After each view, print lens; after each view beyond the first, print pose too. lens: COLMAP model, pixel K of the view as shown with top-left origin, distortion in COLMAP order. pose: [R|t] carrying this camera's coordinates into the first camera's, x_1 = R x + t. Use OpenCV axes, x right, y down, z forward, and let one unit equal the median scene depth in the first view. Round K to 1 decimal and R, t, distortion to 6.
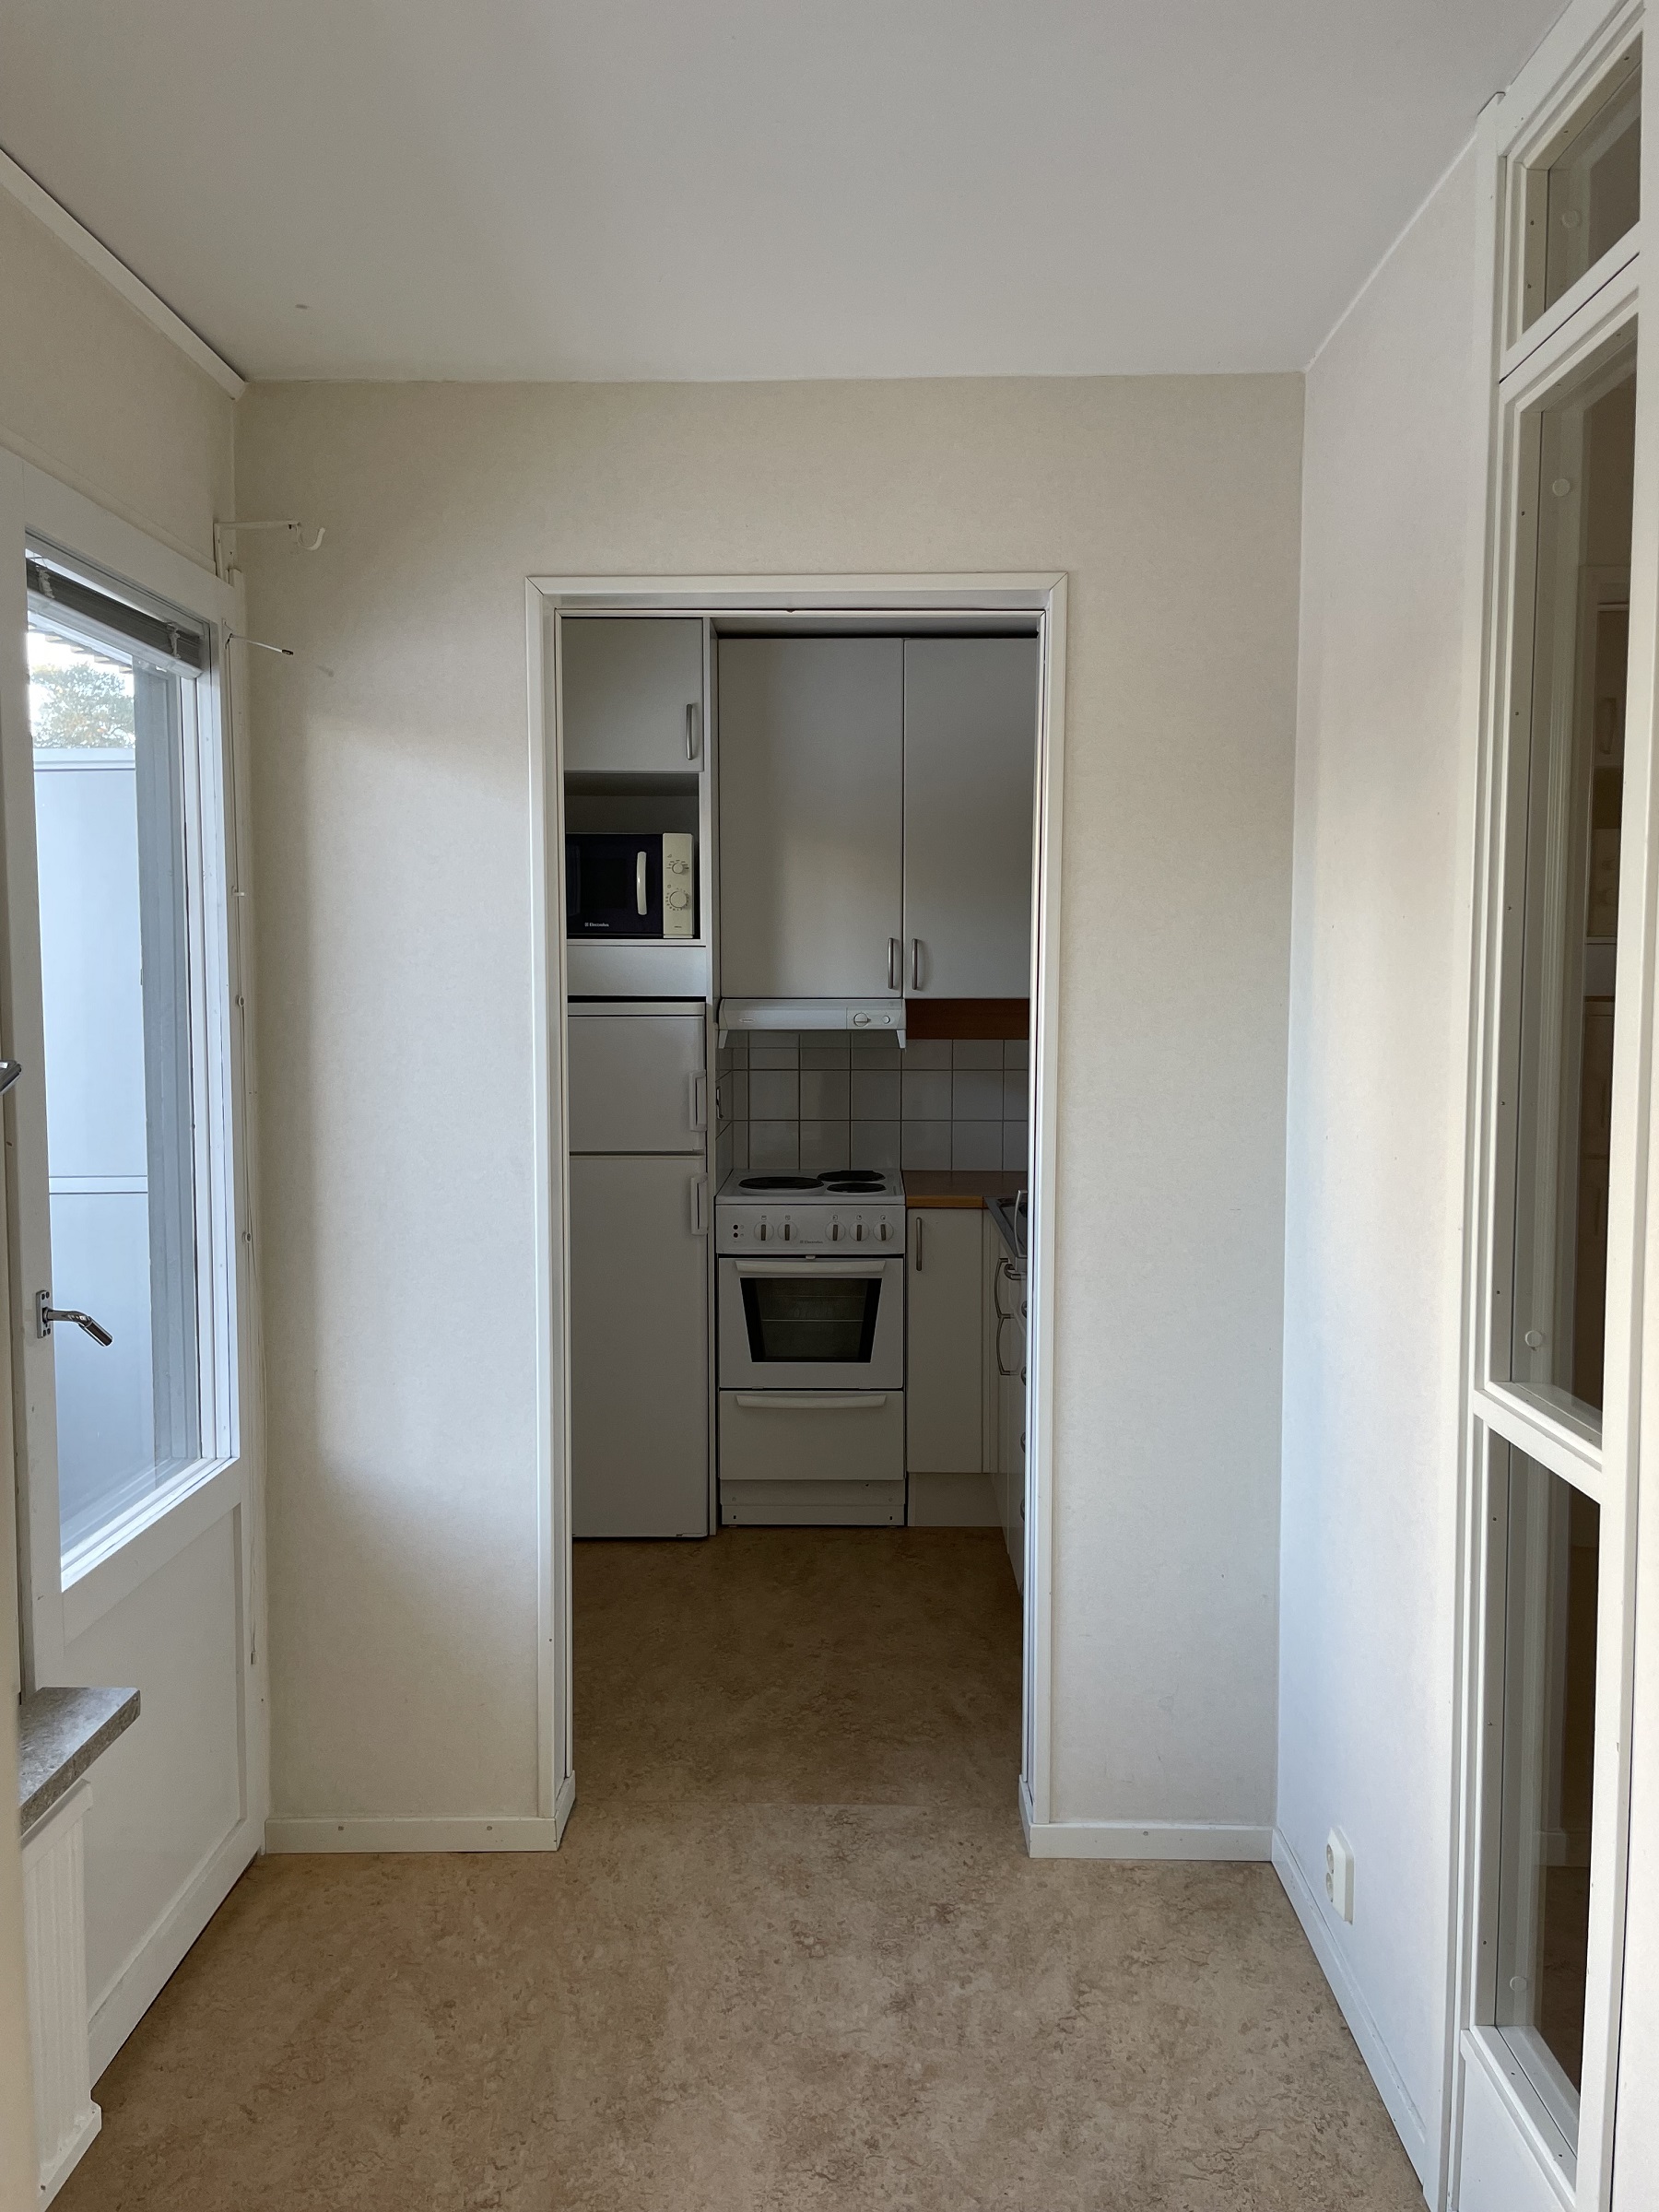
lens RADIAL K [[1688.1, 0, 832.3], [0, 1688.1, 1094.3], [0, 0, 1]] dist [0.073029, -0.113261]
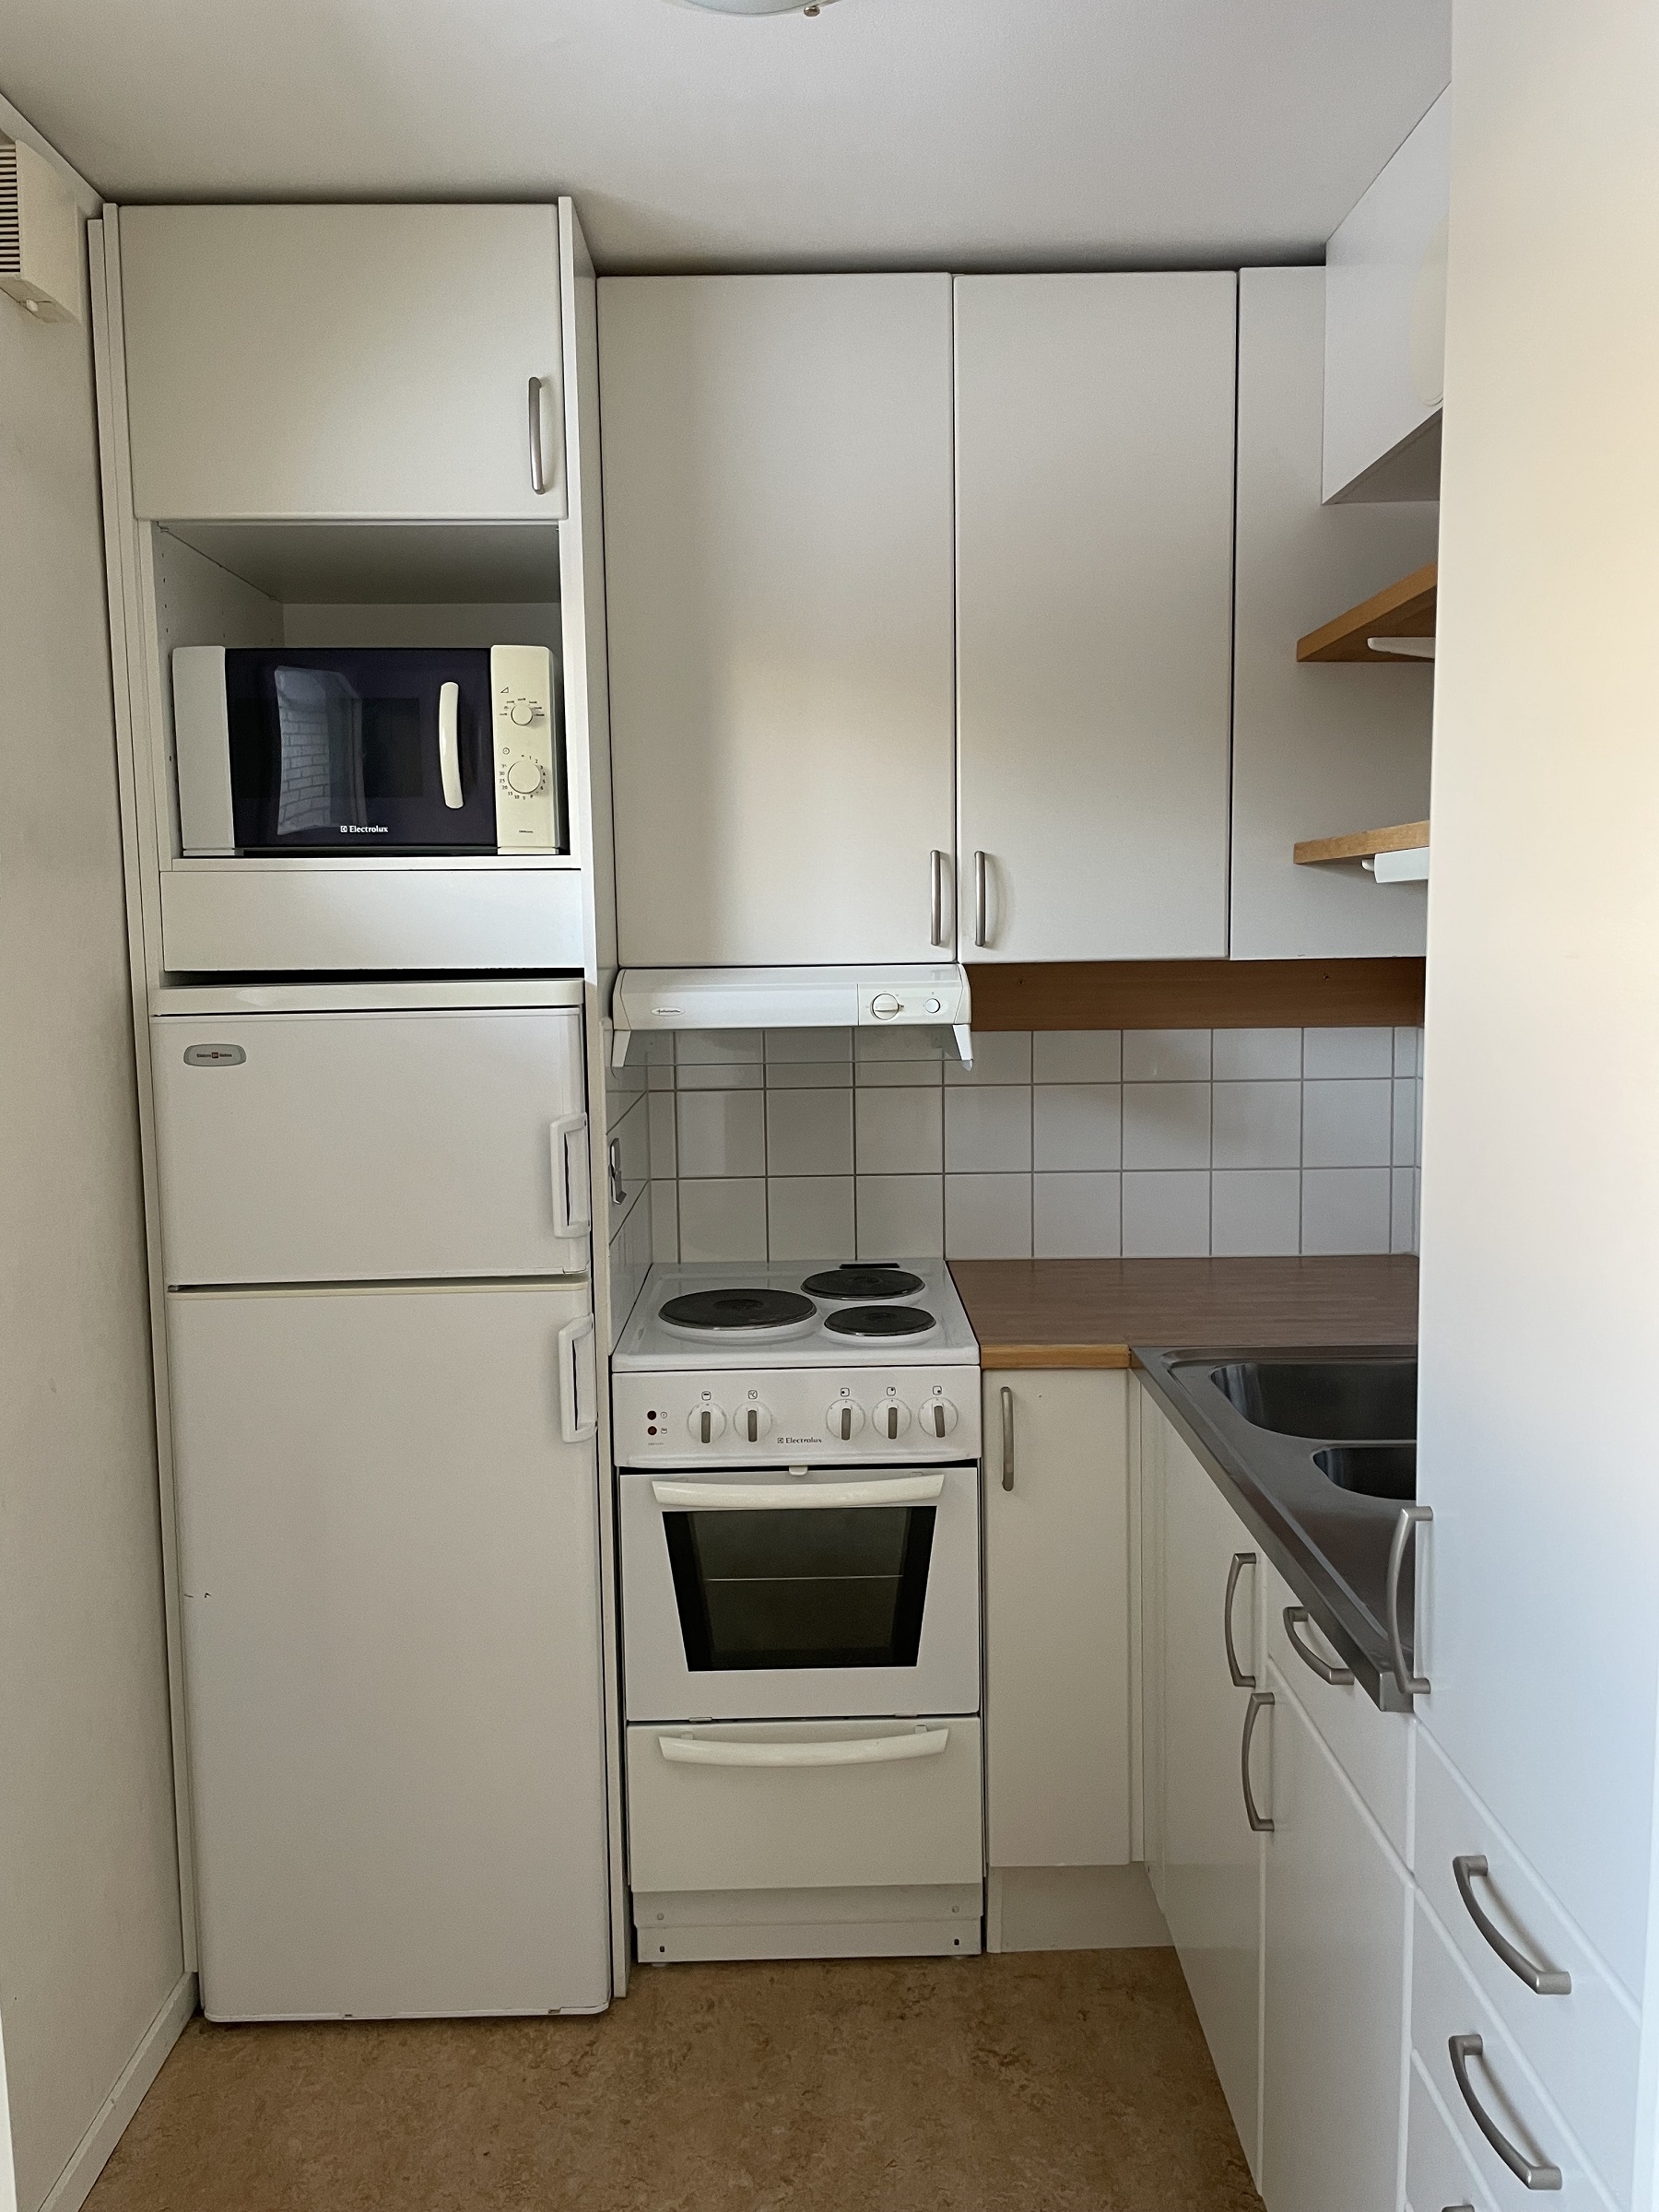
lens RADIAL K [[1688.1, 0, 832.3], [0, 1688.1, 1094.3], [0, 0, 1]] dist [0.073029, -0.113261]
pose [[0.999356, -0.018623, 0.030663, -0.016238], [0.017558, 0.999246, 0.034615, -0.036056], [-0.031285, -0.034054, 0.998930, 0.484410]]
